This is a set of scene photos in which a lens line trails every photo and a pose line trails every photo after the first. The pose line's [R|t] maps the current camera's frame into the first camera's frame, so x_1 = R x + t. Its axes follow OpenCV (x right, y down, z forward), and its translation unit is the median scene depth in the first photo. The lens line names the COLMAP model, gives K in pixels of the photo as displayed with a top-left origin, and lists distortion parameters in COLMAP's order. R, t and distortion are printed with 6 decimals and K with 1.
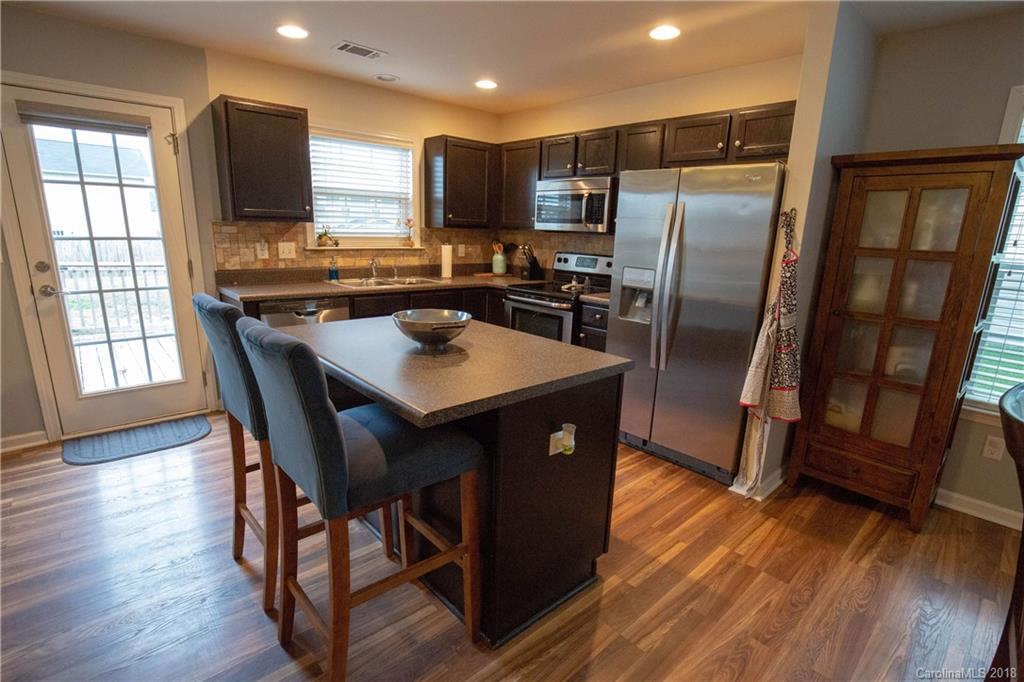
lens RADIAL K [[488.8, 0, 515.1], [0, 488.8, 351.6], [0, 0, 1]] dist [-0.021396, 0.000637]
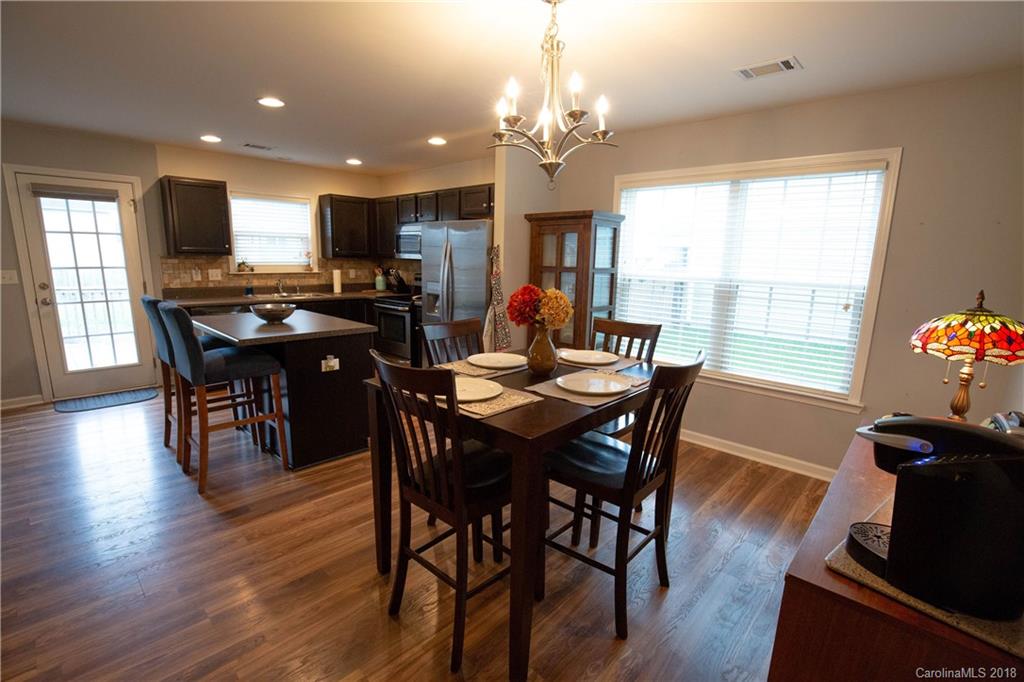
lens RADIAL K [[470.8, 0, 518.4], [0, 470.8, 351.1], [0, 0, 1]] dist [-0.037379, 0.007602]
pose [[0.997280, -0.022856, 0.070070, 0.401989], [0.026158, 0.998573, -0.046568, 0.130012], [-0.068905, 0.048274, 0.996455, -0.520519]]
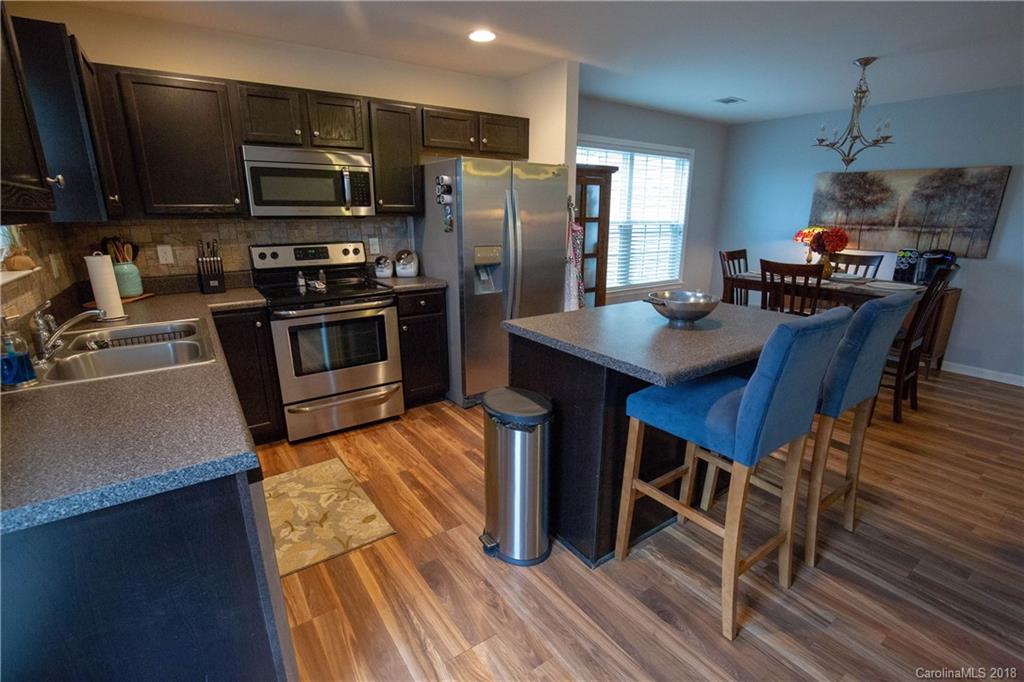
lens RADIAL K [[470.8, 0, 514.1], [0, 470.8, 348.4], [0, 0, 1]] dist [-0.037379, 0.007602]
pose [[0.133538, -0.309211, 0.941571, -0.816031], [0.242496, 0.931395, 0.271477, -0.225024], [-0.960918, 0.192074, 0.199359, 0.748880]]
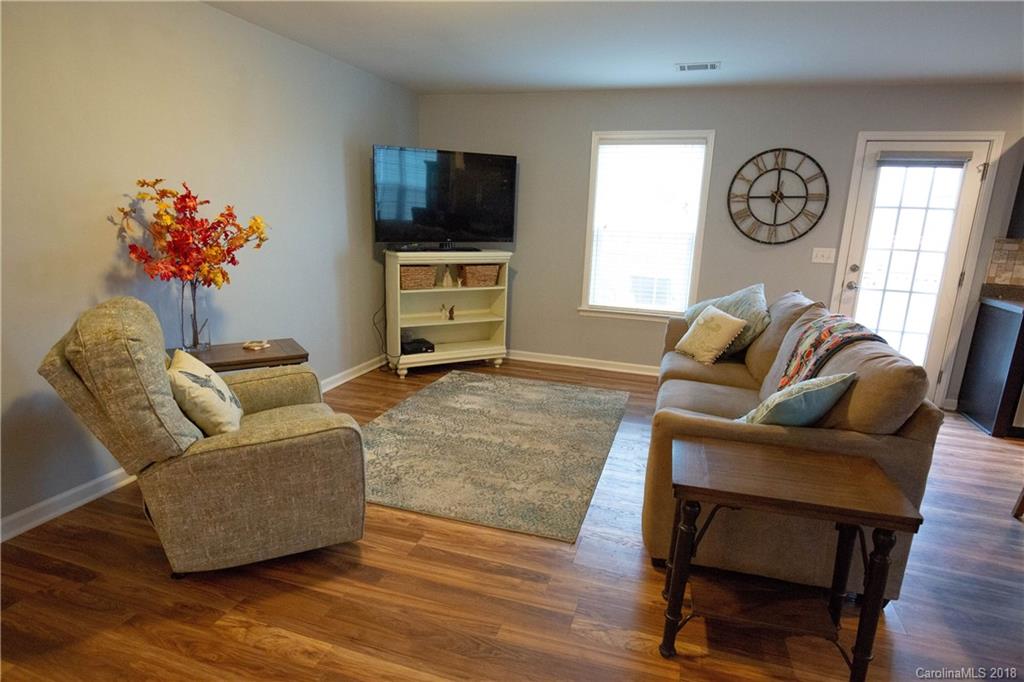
lens RADIAL K [[556.9, 0, 511.5], [0, 556.9, 351.2], [0, 0, 1]] dist [-0.018764, 0.002376]
pose [[0.493285, 0.194008, -0.847957, -0.071291], [-0.230843, 0.969055, 0.087425, 0.131890], [0.838678, 0.152619, 0.522806, -0.576556]]
